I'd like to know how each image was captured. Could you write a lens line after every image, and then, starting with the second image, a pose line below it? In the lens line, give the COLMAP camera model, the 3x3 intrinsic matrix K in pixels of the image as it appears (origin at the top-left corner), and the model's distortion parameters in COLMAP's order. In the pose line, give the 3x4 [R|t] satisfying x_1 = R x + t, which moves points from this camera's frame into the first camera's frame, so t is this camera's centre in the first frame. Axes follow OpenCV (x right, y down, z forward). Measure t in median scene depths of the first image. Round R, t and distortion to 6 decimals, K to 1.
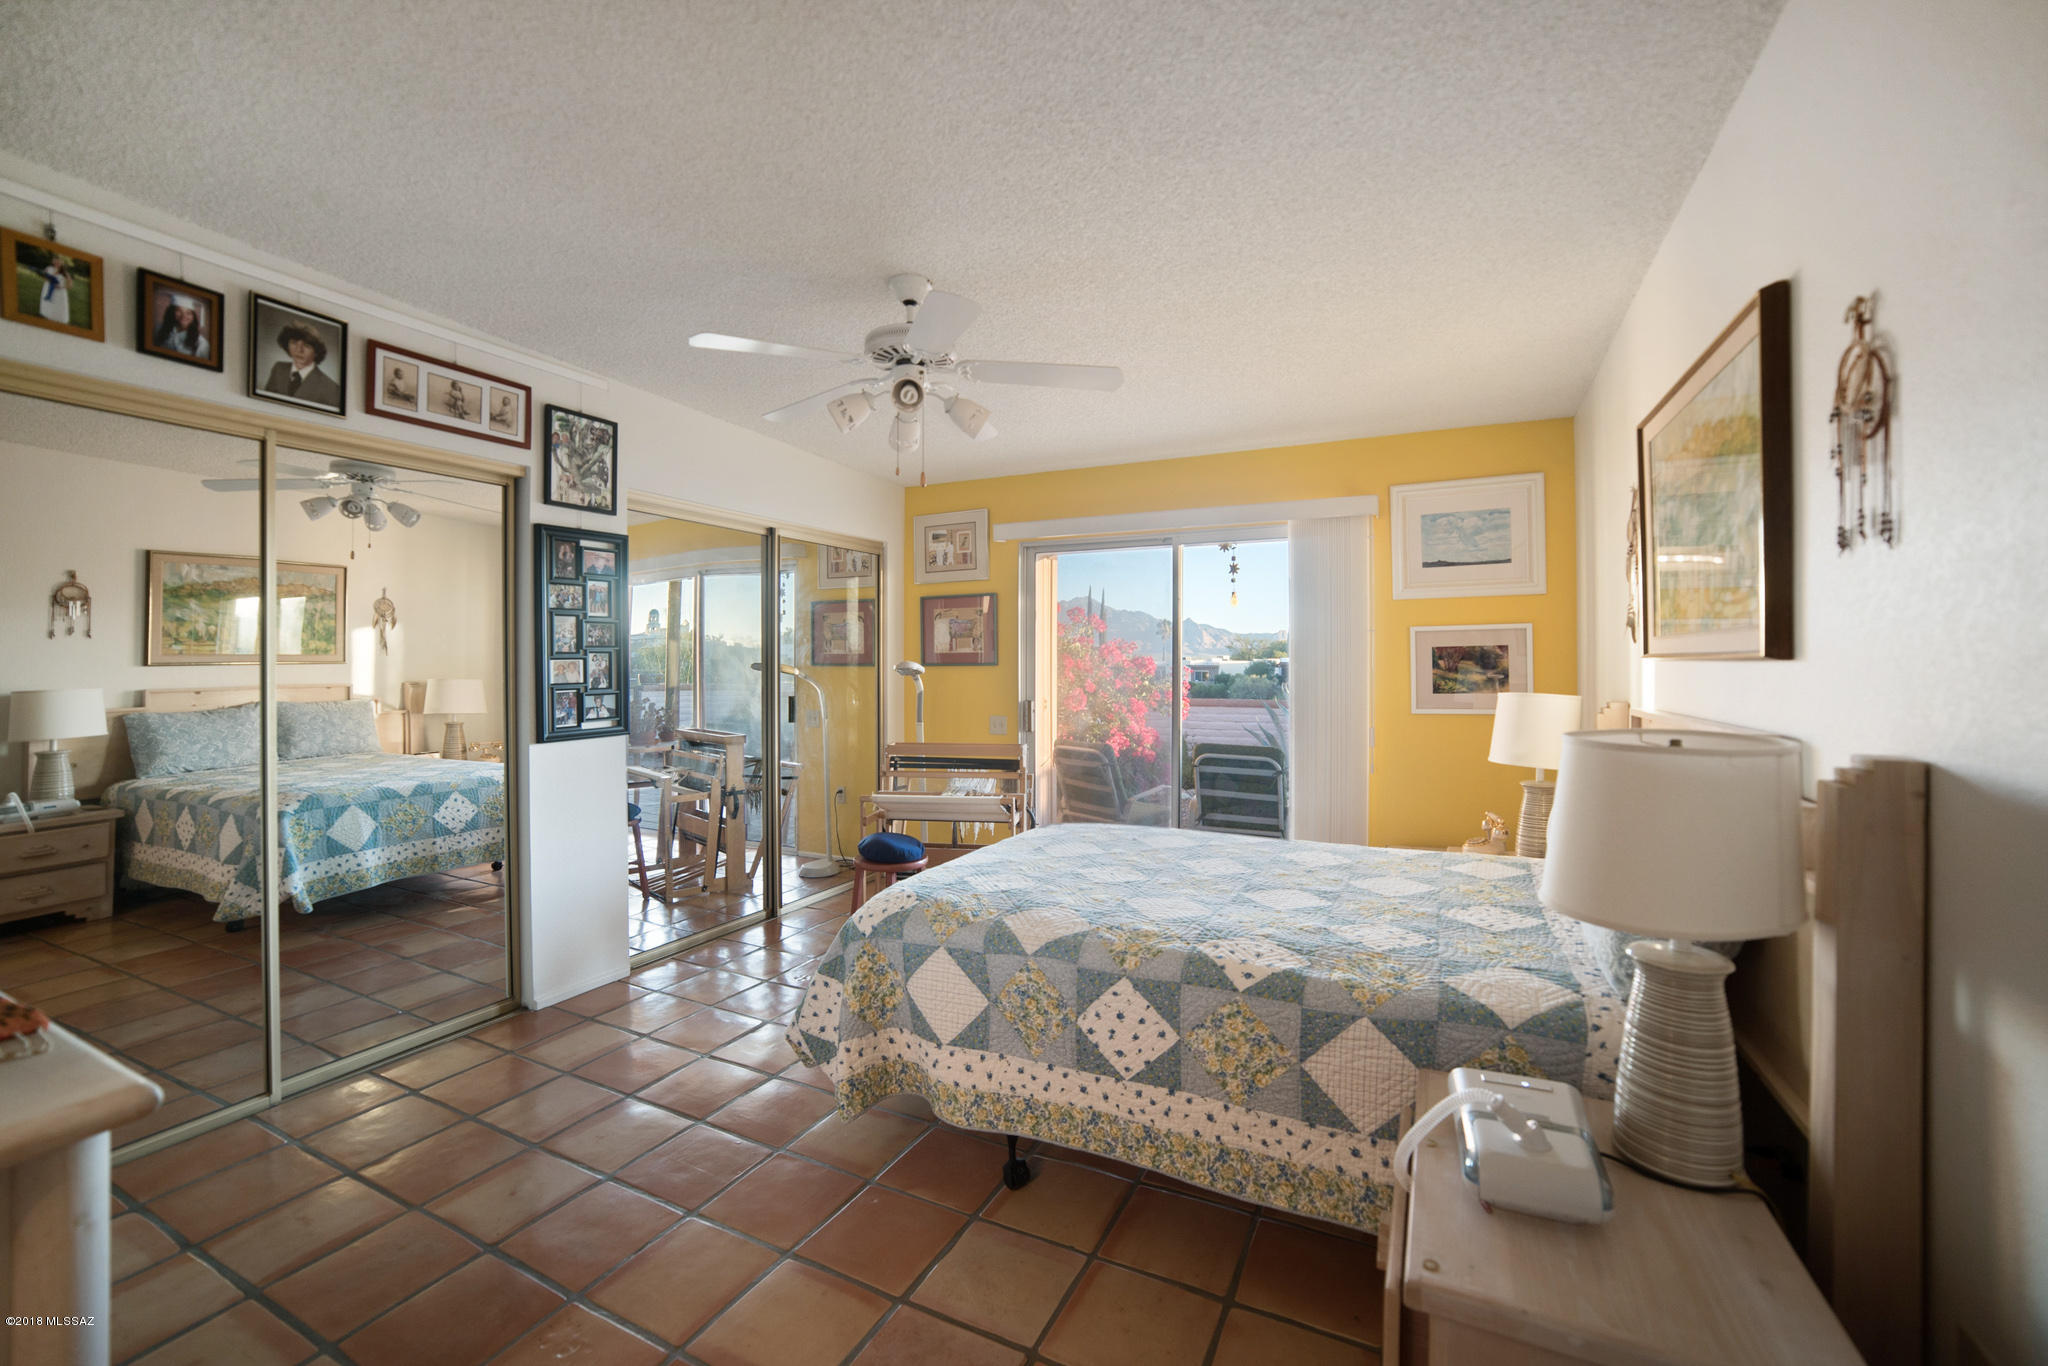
lens RADIAL K [[831.2, 0, 1024.0], [0, 831.2, 683.0], [0, 0, 1]] dist [-0.069279, 0.025722]
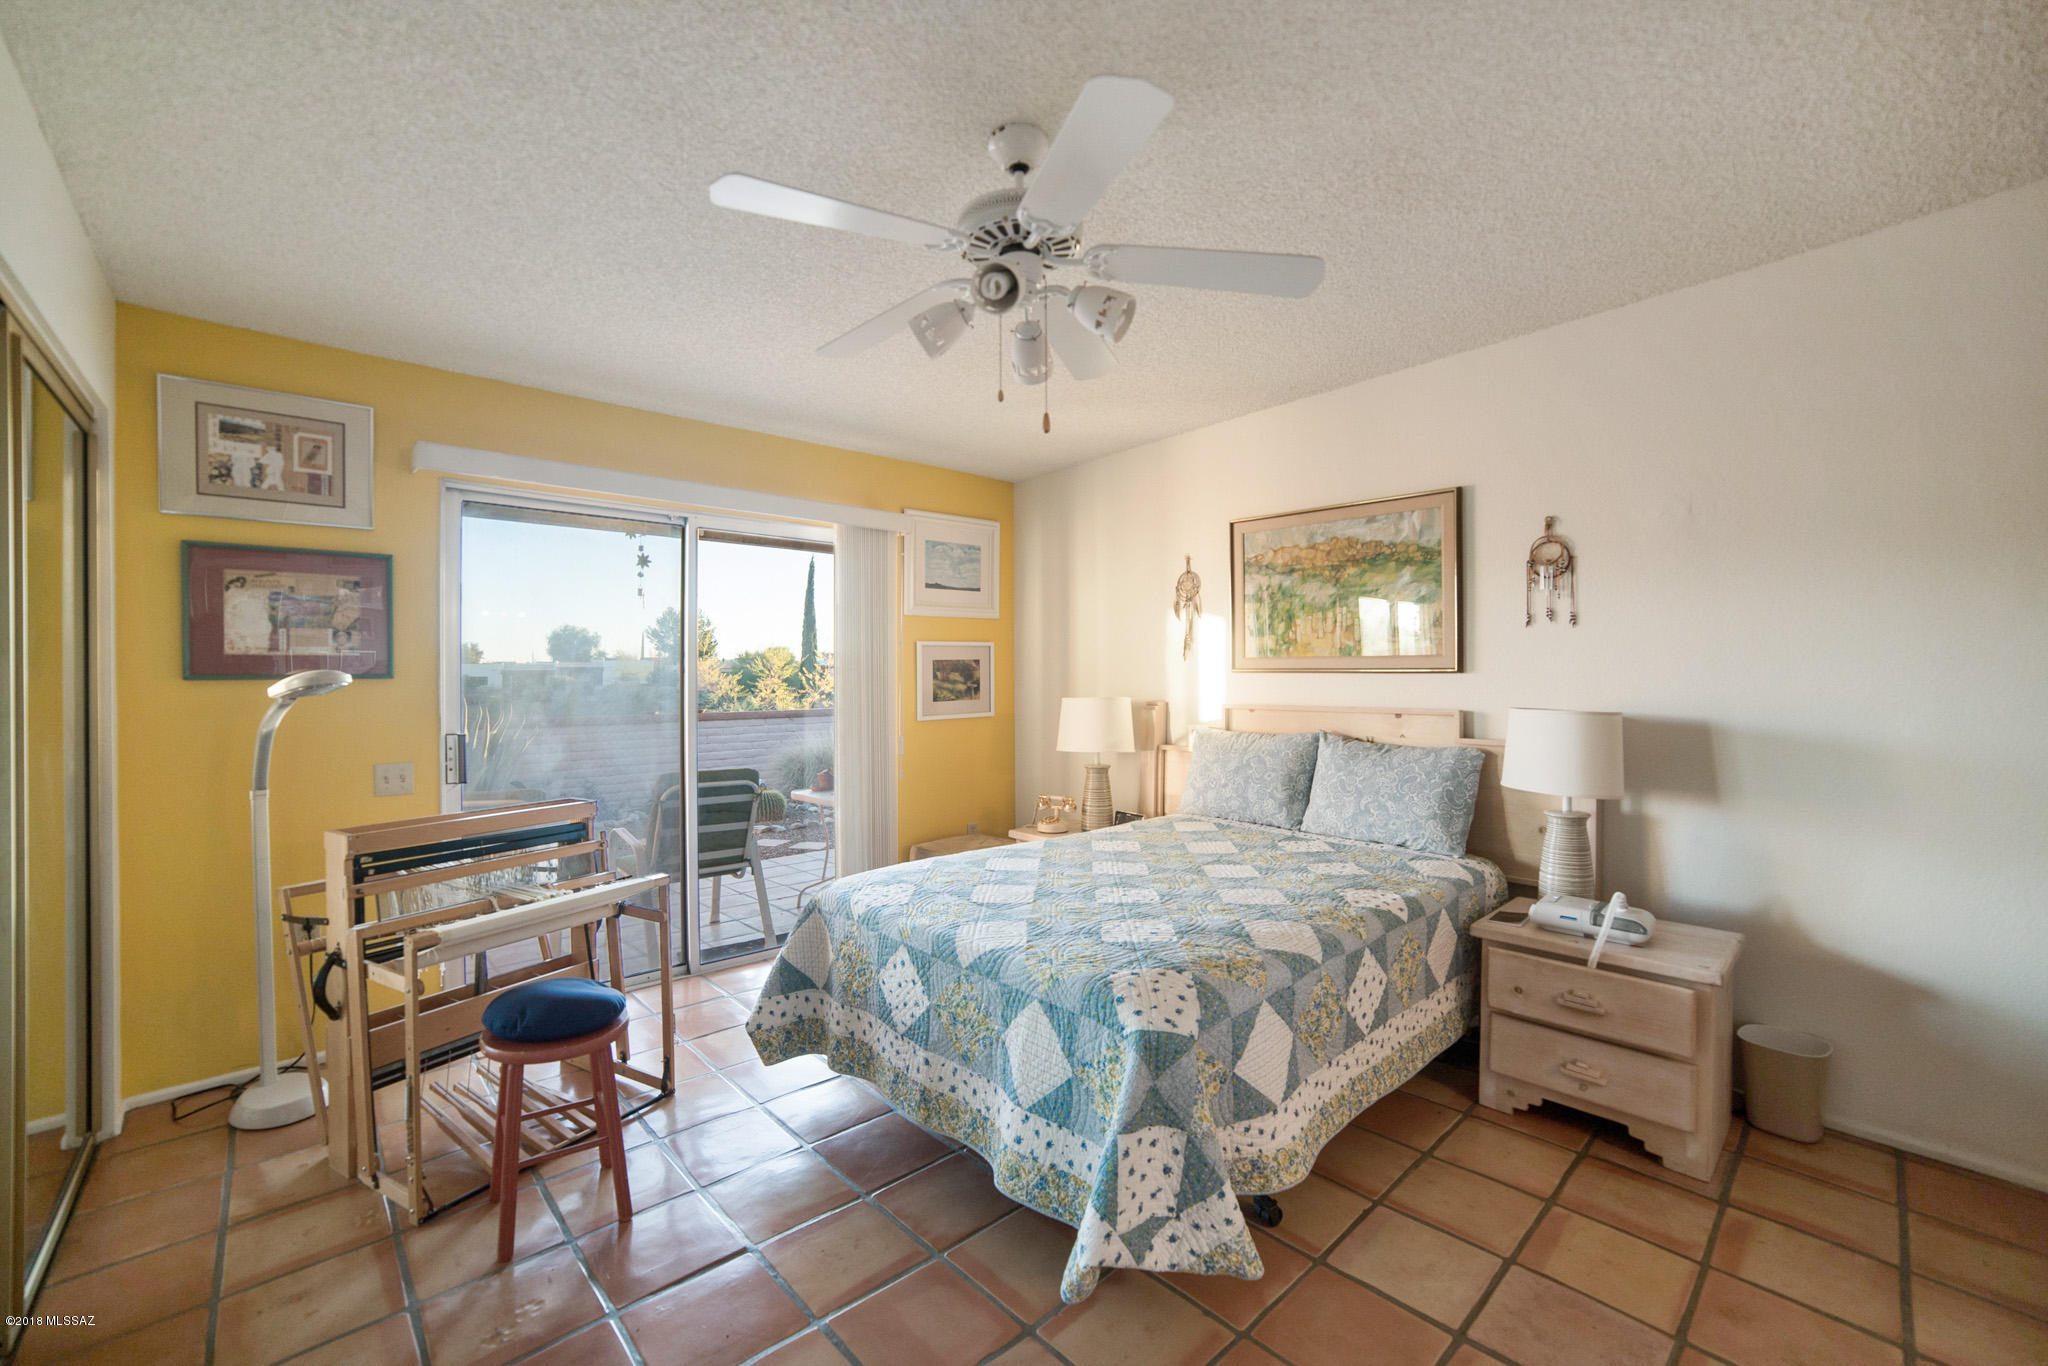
lens RADIAL K [[831.2, 0, 1024.0], [0, 831.2, 683.0], [0, 0, 1]] dist [-0.069279, 0.025722]
pose [[0.358263, -0.007093, 0.933594, -0.512594], [0.024025, 0.999710, -0.001624, -0.007873], [-0.933311, 0.023012, 0.358330, 0.481399]]
